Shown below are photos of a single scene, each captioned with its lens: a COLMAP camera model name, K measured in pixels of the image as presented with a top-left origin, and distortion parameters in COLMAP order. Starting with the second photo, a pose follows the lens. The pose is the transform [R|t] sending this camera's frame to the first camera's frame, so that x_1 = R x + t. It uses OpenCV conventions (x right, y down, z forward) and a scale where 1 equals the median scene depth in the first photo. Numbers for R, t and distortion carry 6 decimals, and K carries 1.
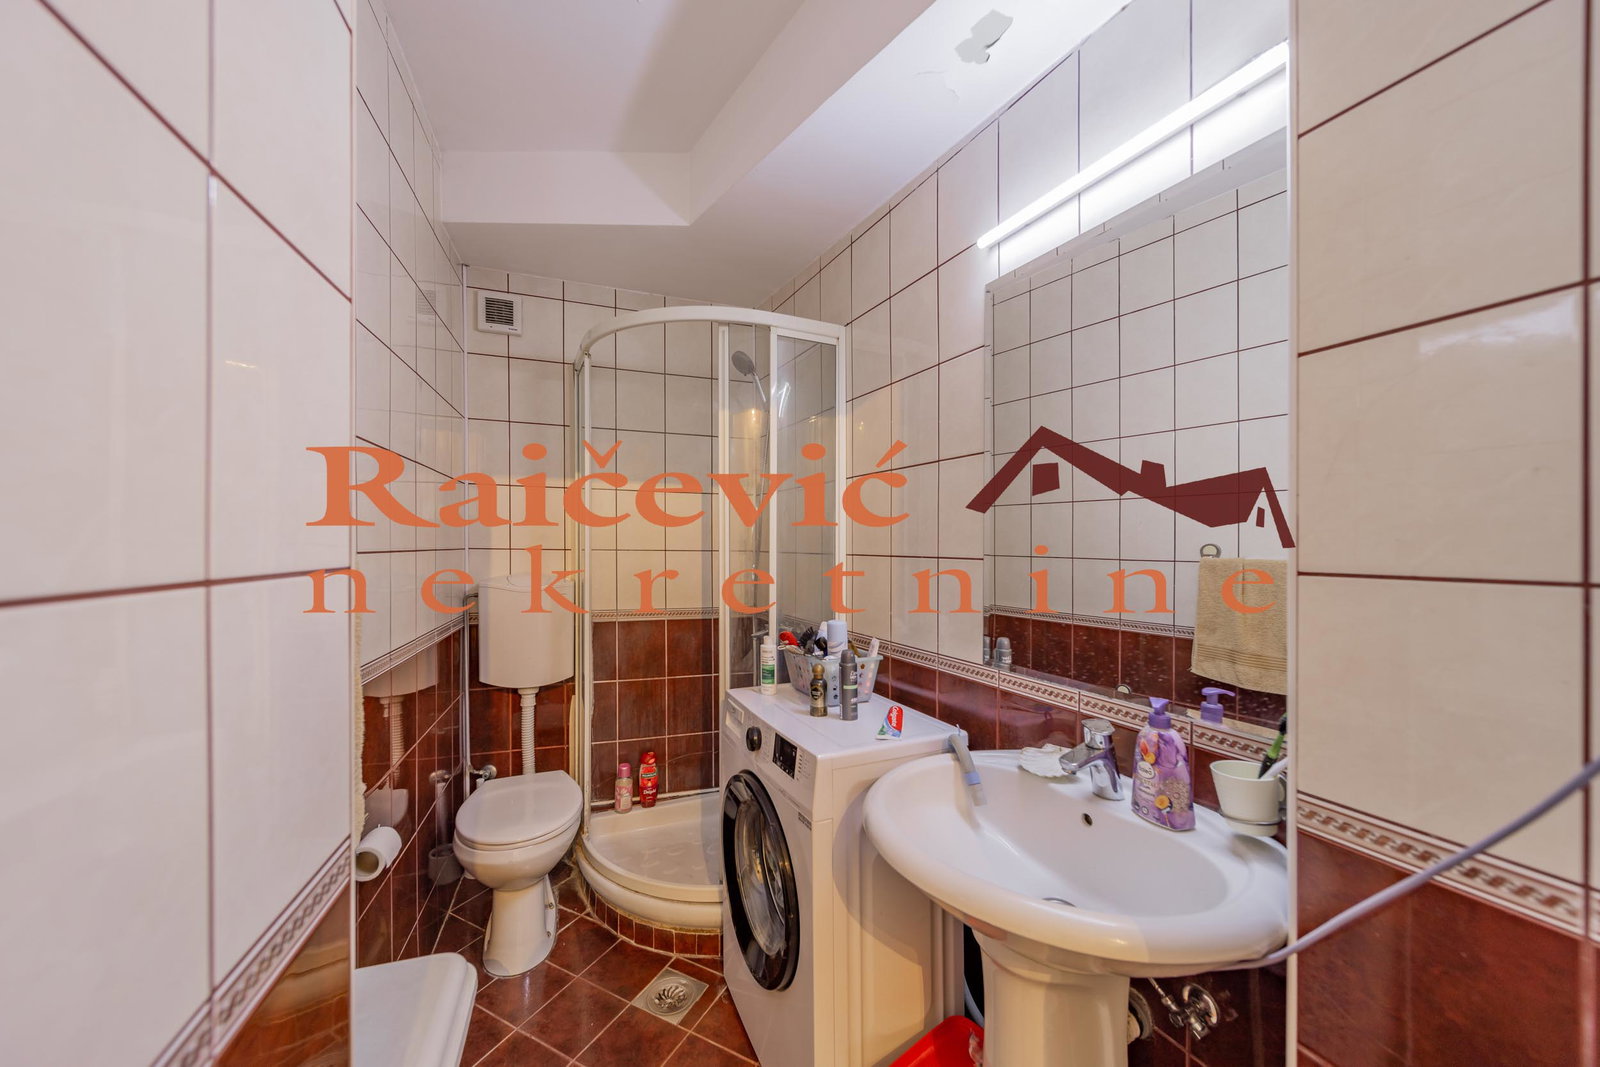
lens RADIAL K [[505.3, 0, 795.7], [0, 505.3, 534.9], [0, 0, 1]] dist [-0.002403, -0.000425]
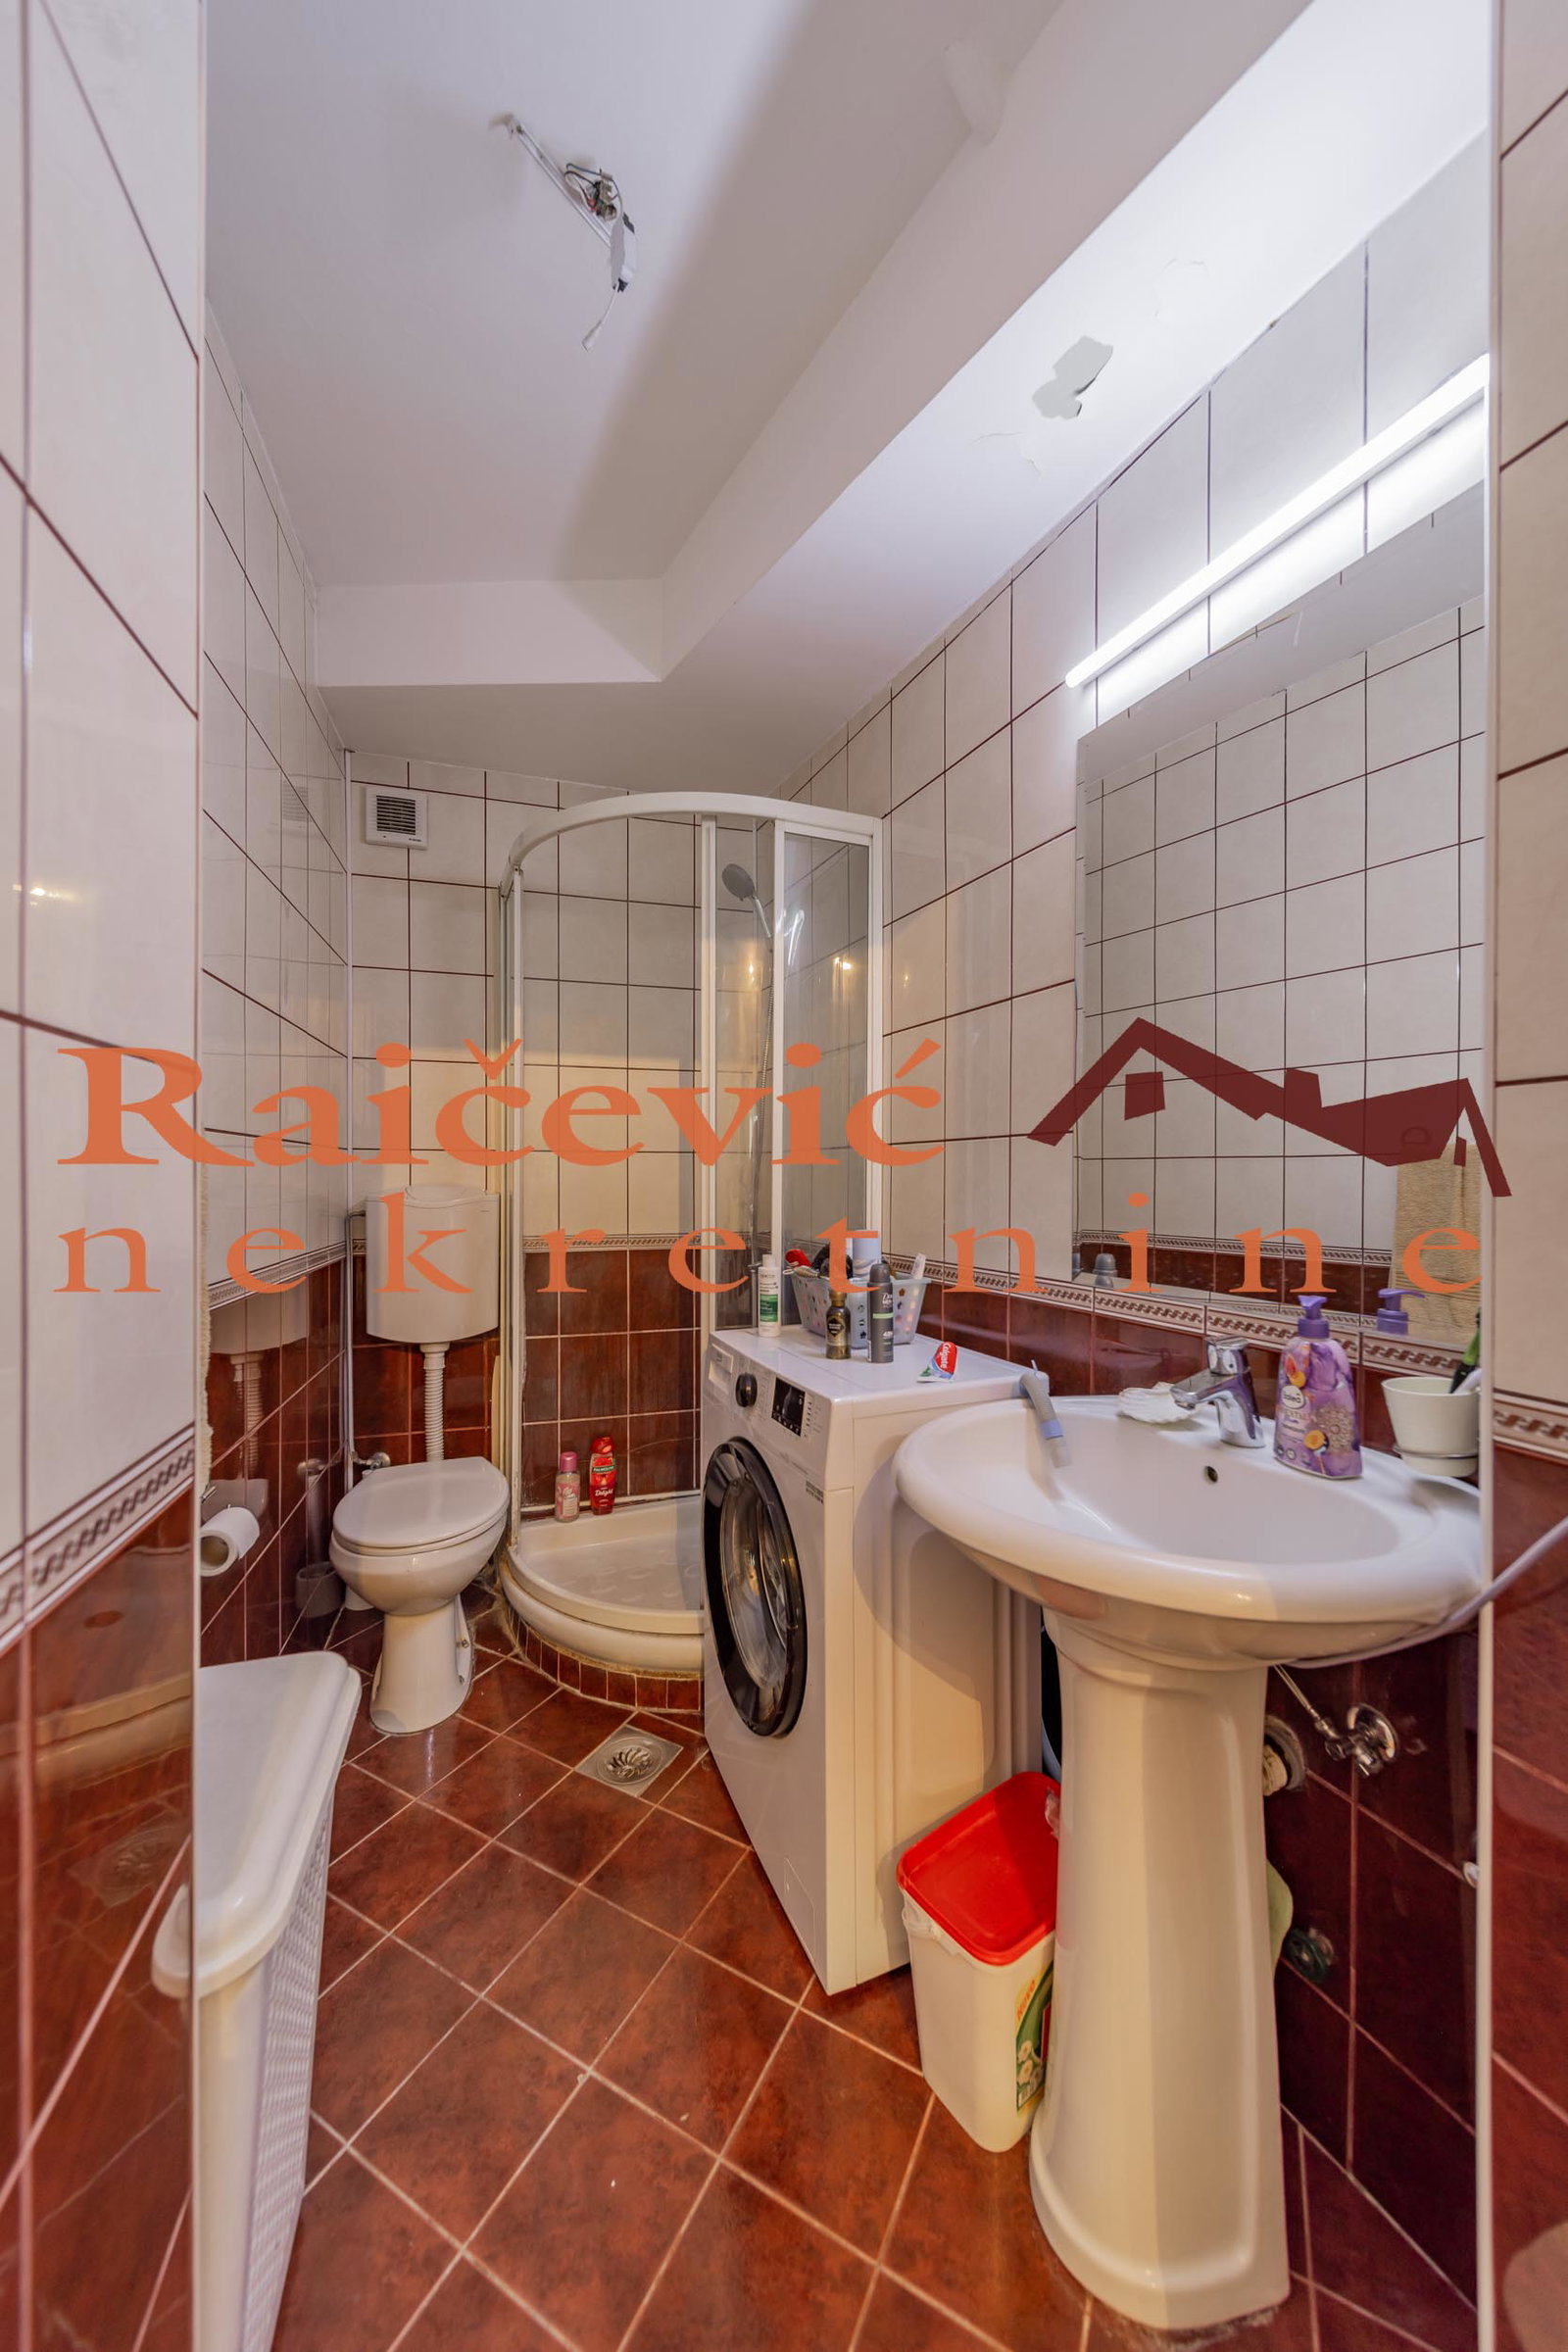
lens RADIAL K [[742.8, 0, 801.1], [0, 742.8, 1178.4], [0, 0, 1]] dist [-0.002403, -0.000425]
pose [[0.999457, 0.002718, -0.032834, 0.026844], [-0.002678, 0.999996, 0.001269, 0.102953], [0.032838, -0.001181, 0.999460, -0.035644]]
